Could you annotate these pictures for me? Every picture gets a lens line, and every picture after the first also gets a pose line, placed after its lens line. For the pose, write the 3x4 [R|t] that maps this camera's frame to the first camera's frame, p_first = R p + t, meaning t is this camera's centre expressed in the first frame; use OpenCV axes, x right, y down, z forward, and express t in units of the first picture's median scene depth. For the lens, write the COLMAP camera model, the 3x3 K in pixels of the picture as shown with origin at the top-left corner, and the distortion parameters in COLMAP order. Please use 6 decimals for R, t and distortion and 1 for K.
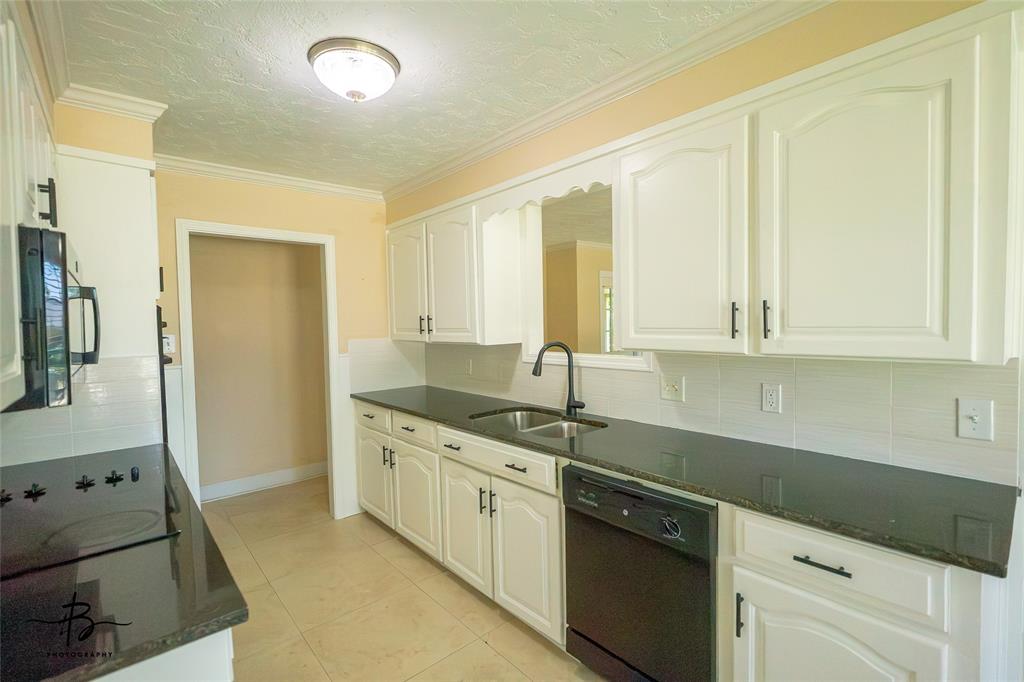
lens RADIAL K [[466.2, 0, 515.0], [0, 466.2, 339.2], [0, 0, 1]] dist [-0.008767, 0.001781]
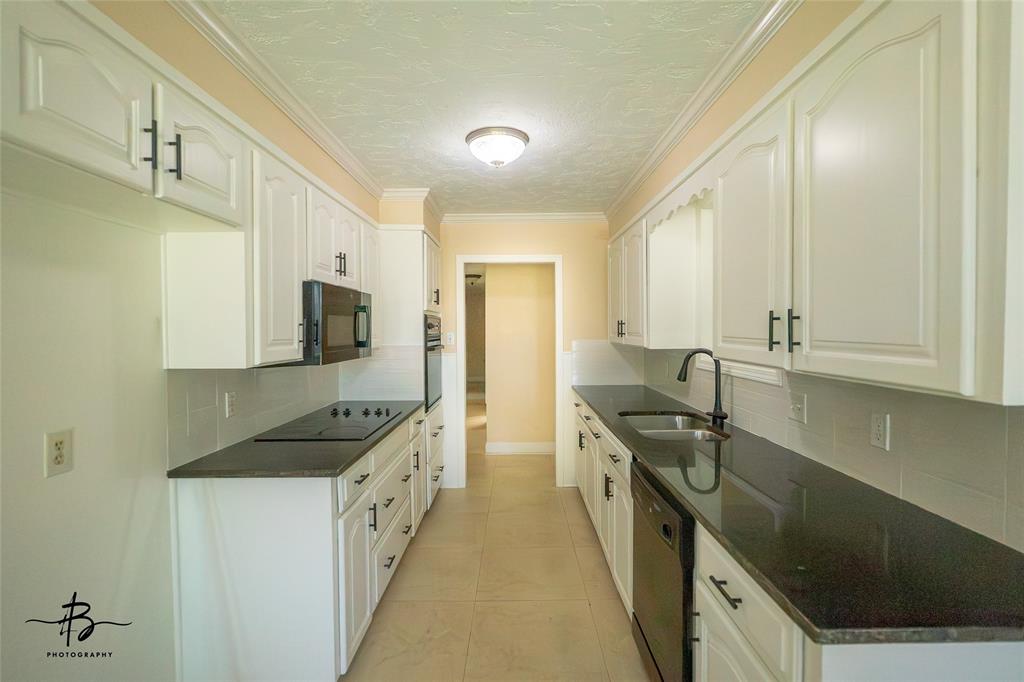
lens RADIAL K [[466.2, 0, 514.1], [0, 466.2, 337.6], [0, 0, 1]] dist [-0.008767, 0.001781]
pose [[0.752688, 0.030828, -0.657655, 0.494272], [-0.035023, 0.999364, 0.006761, -0.011511], [0.657445, 0.017944, 0.753289, -0.004548]]
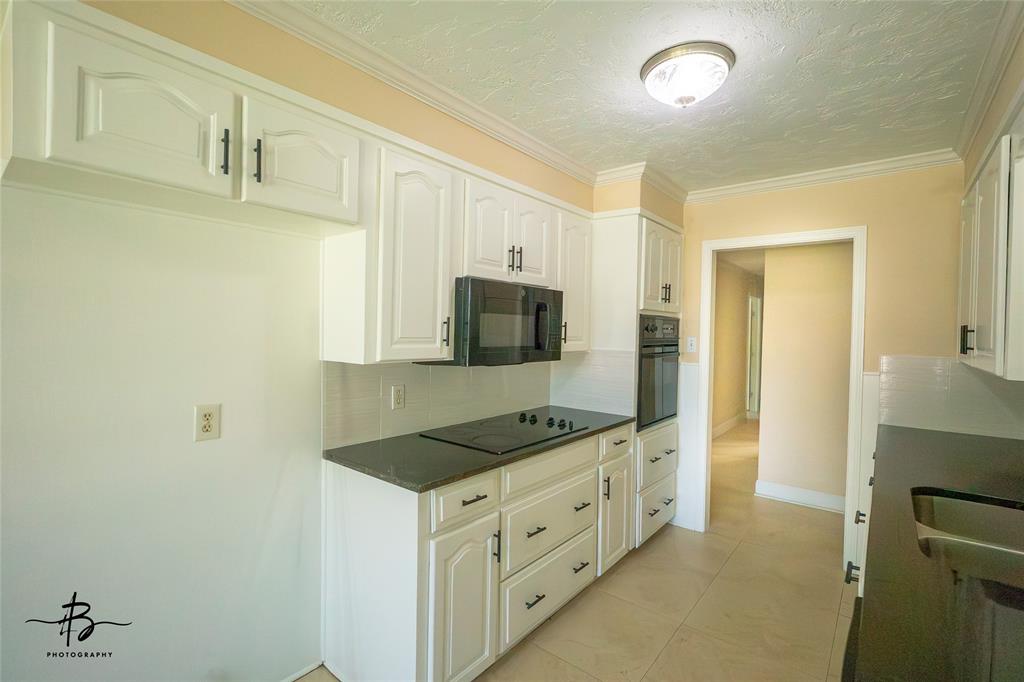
lens RADIAL K [[466.2, 0, 513.1], [0, 466.2, 337.4], [0, 0, 1]] dist [-0.008767, 0.001781]
pose [[0.175384, 0.043063, -0.983558, 0.464111], [-0.059332, 0.997689, 0.033102, -0.025556], [0.982711, 0.052551, 0.177534, 0.387895]]
